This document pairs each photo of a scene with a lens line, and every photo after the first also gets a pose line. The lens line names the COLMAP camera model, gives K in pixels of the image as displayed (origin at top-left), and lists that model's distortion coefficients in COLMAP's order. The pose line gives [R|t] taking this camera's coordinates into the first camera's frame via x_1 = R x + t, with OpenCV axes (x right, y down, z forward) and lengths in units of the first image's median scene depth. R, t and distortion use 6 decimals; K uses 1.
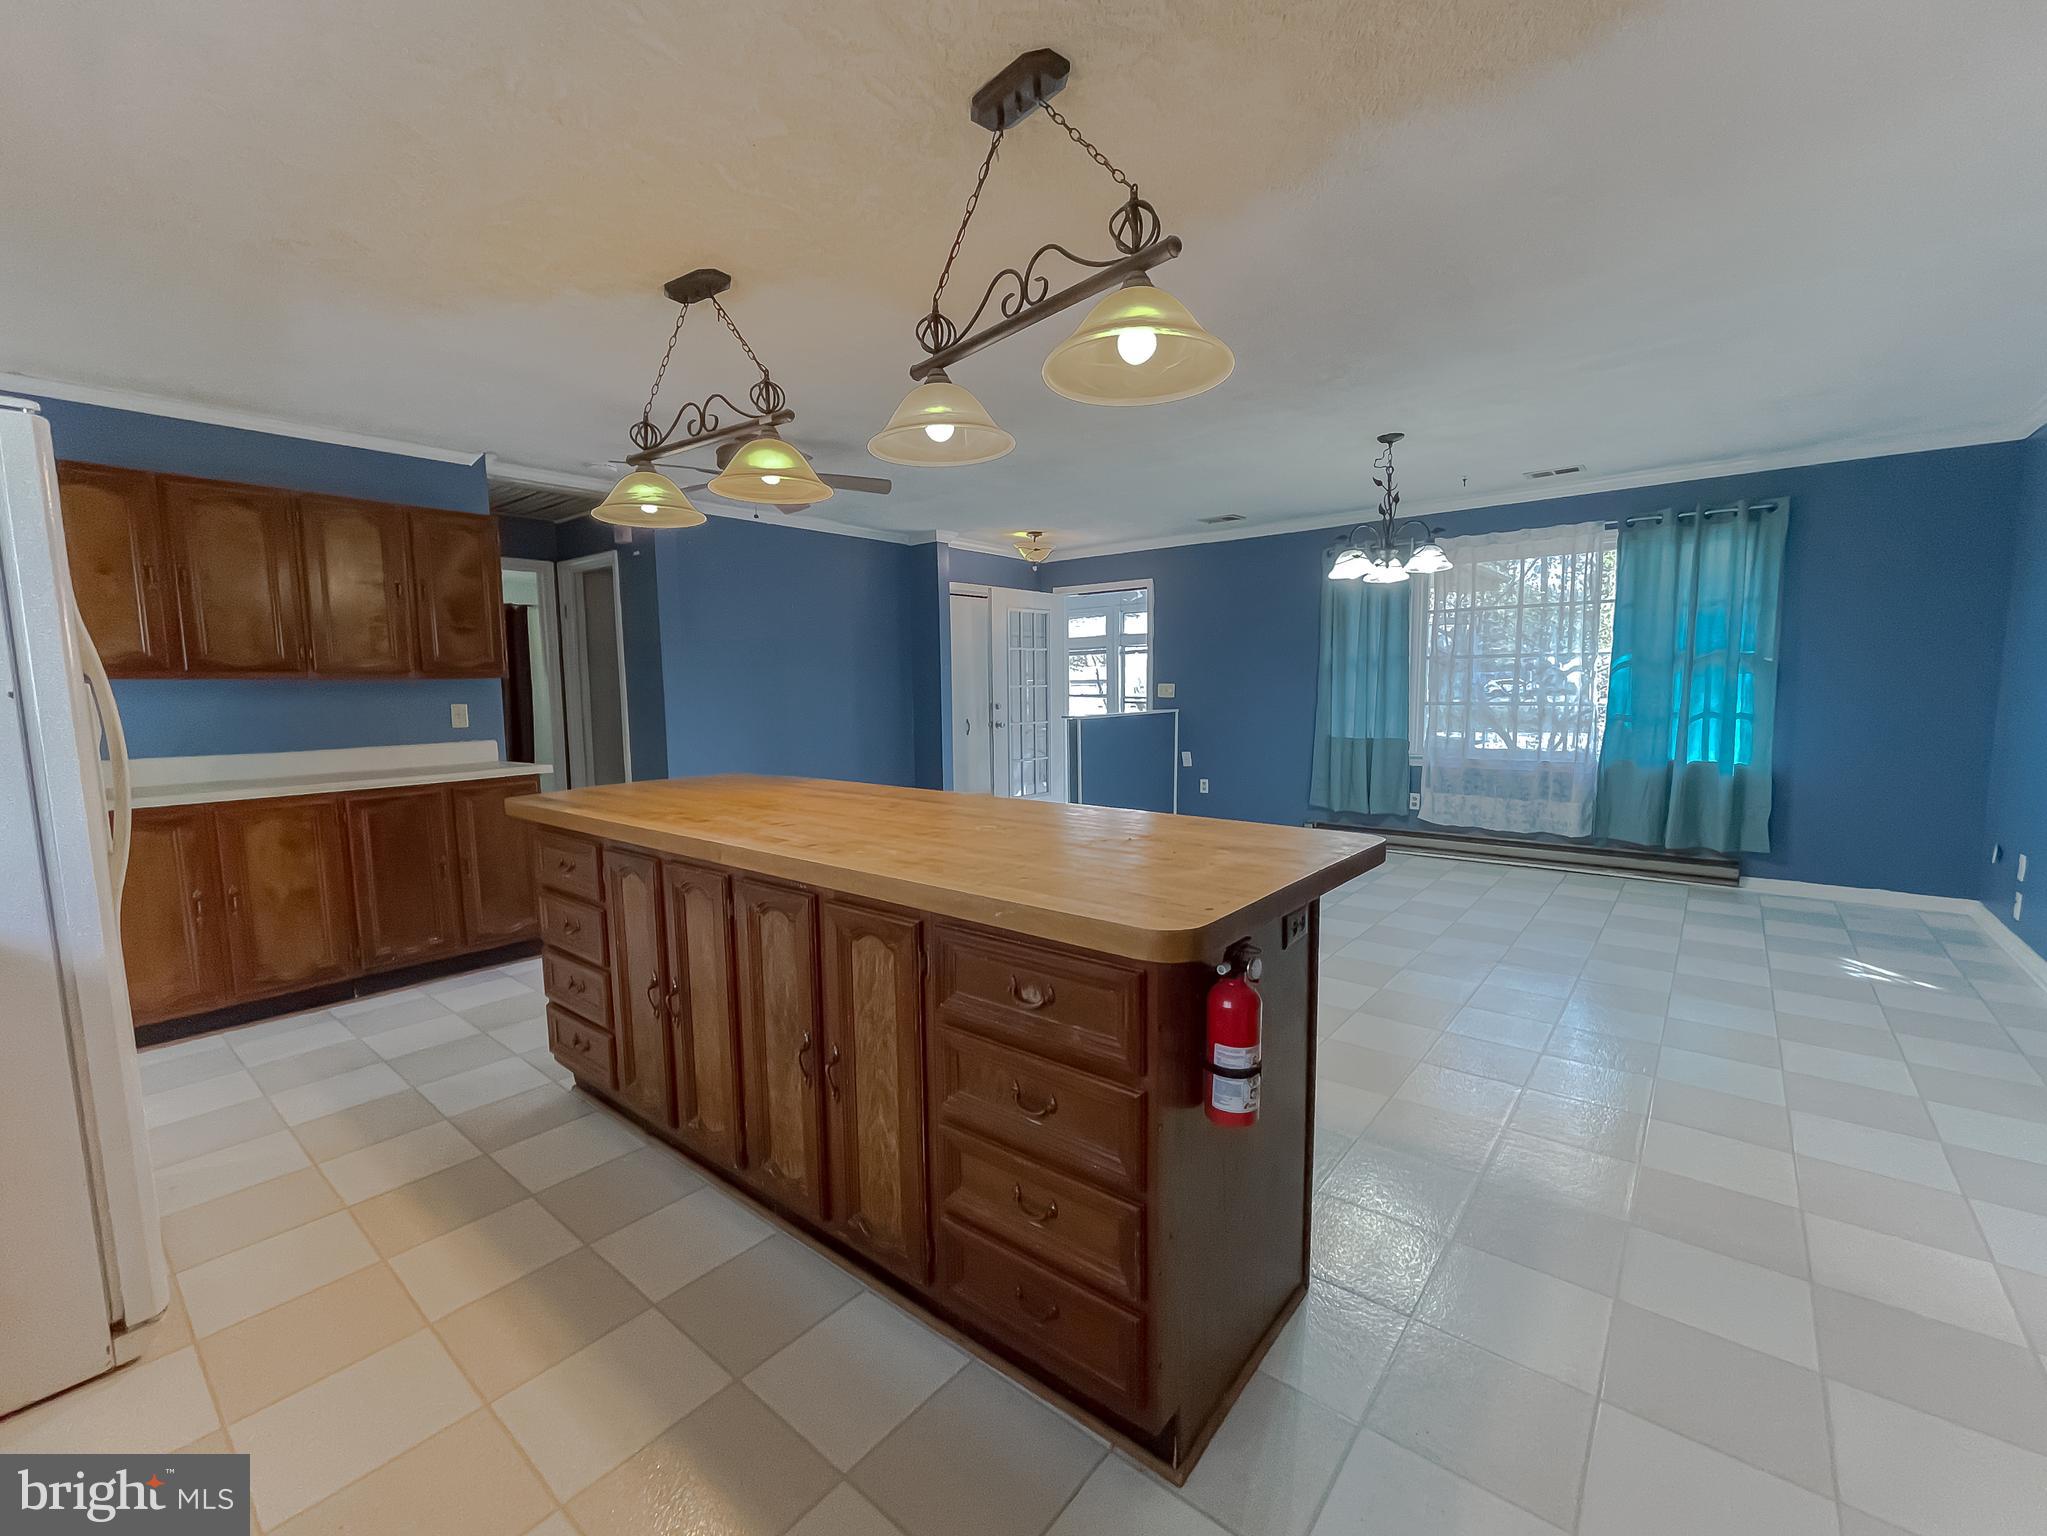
lens RADIAL K [[854.9, 0, 1016.8], [0, 854.9, 771.7], [0, 0, 1]] dist [0.000947, 0.000033]
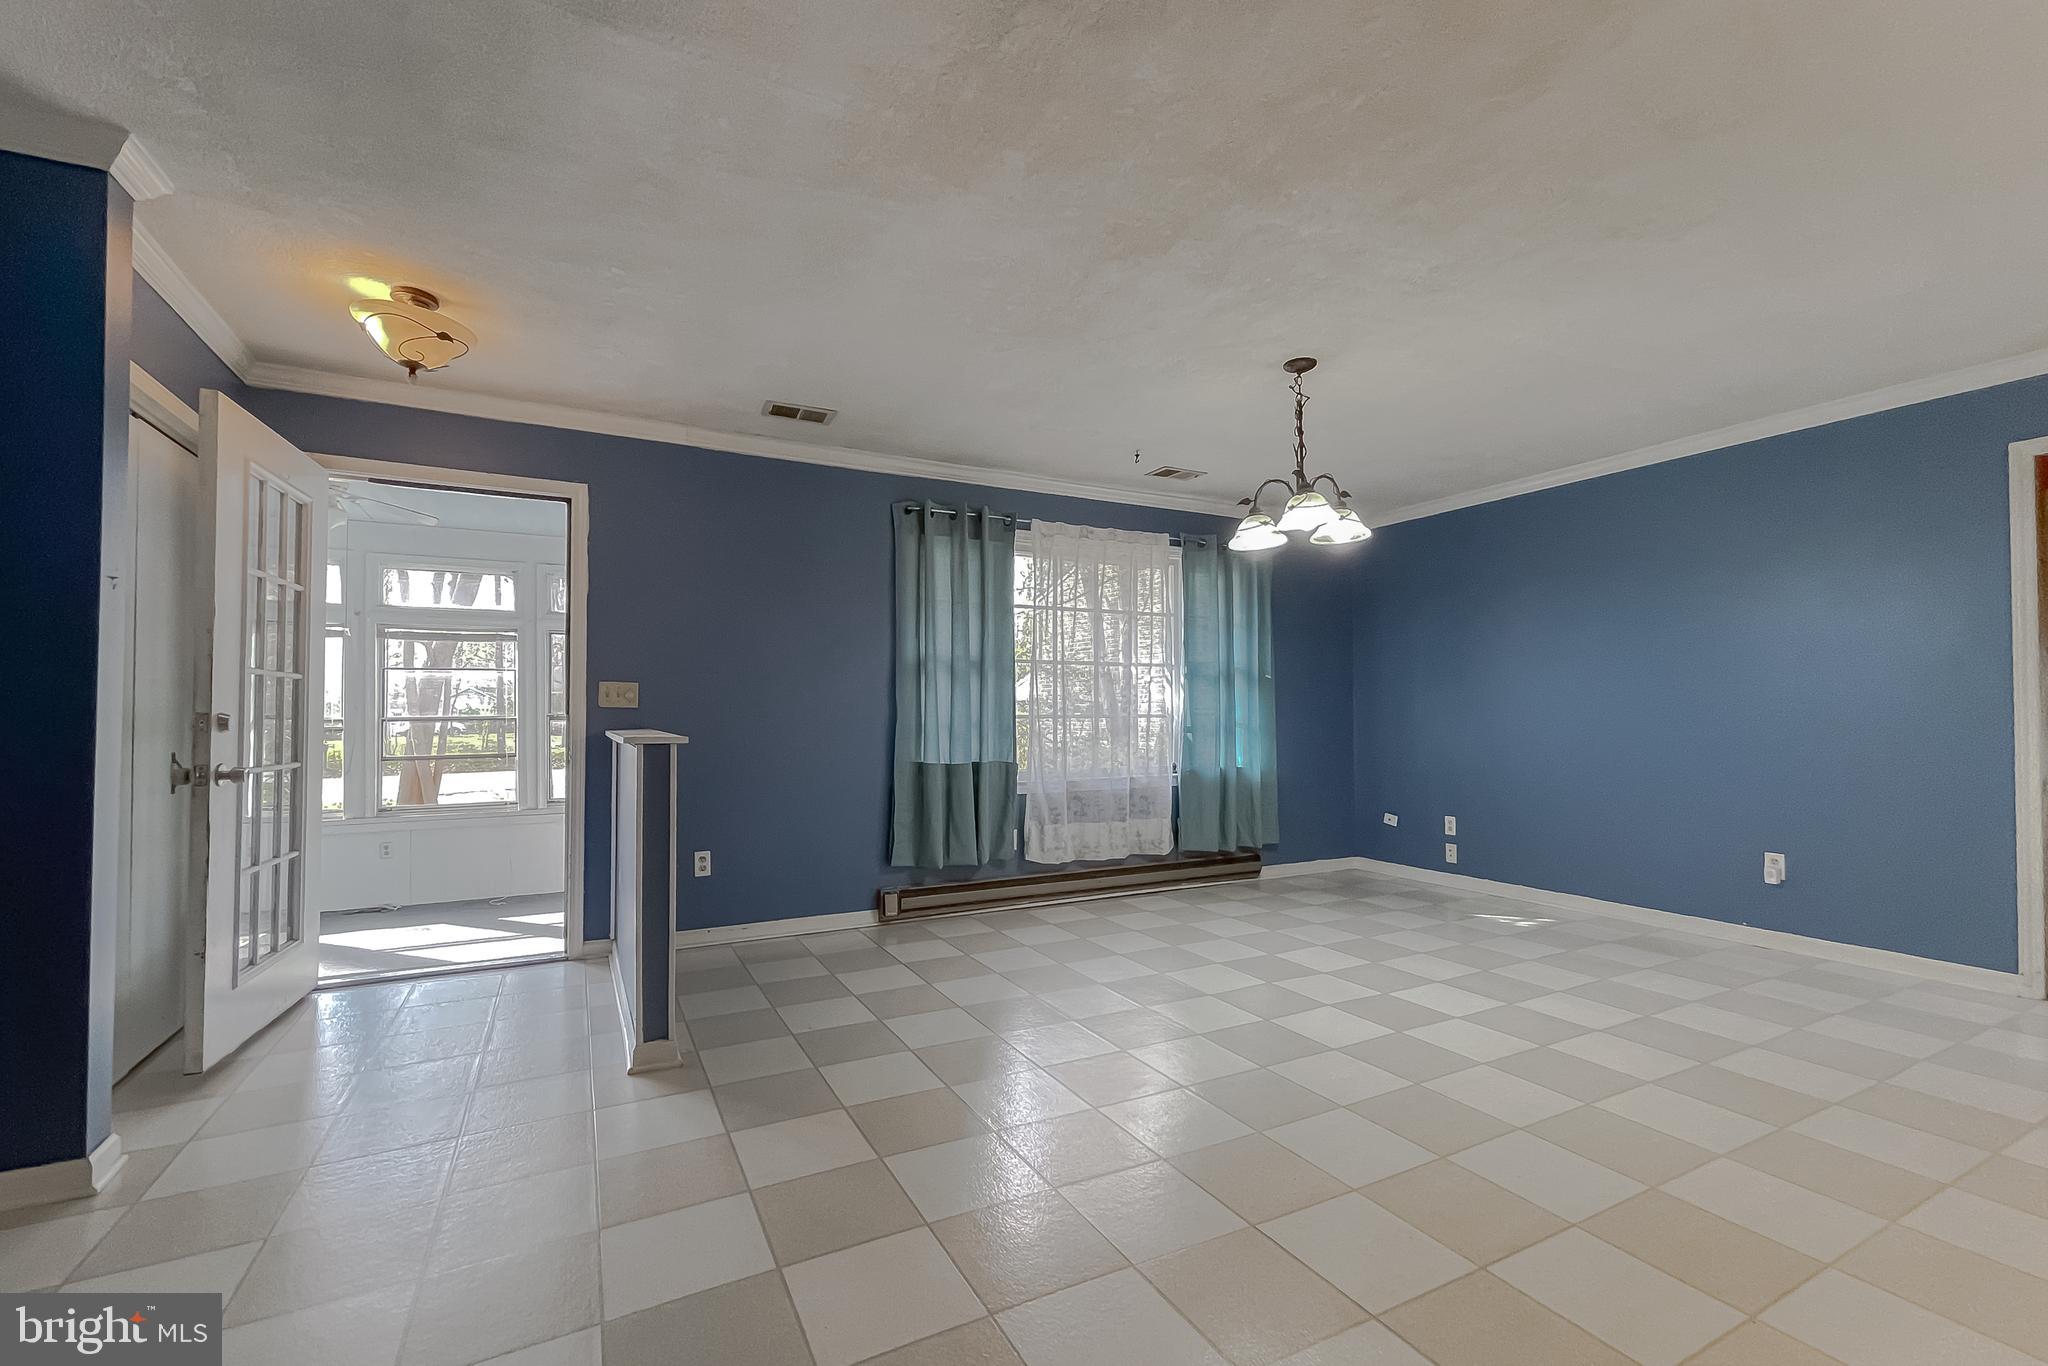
lens RADIAL K [[850.0, 0, 1018.1], [0, 850.0, 699.9], [0, 0, 1]] dist [0.000184, -0.000042]
pose [[0.394440, 0.032232, 0.918356, -0.283414], [0.091532, 0.993036, -0.074167, -0.038589], [-0.914351, 0.113314, 0.388743, 0.733125]]
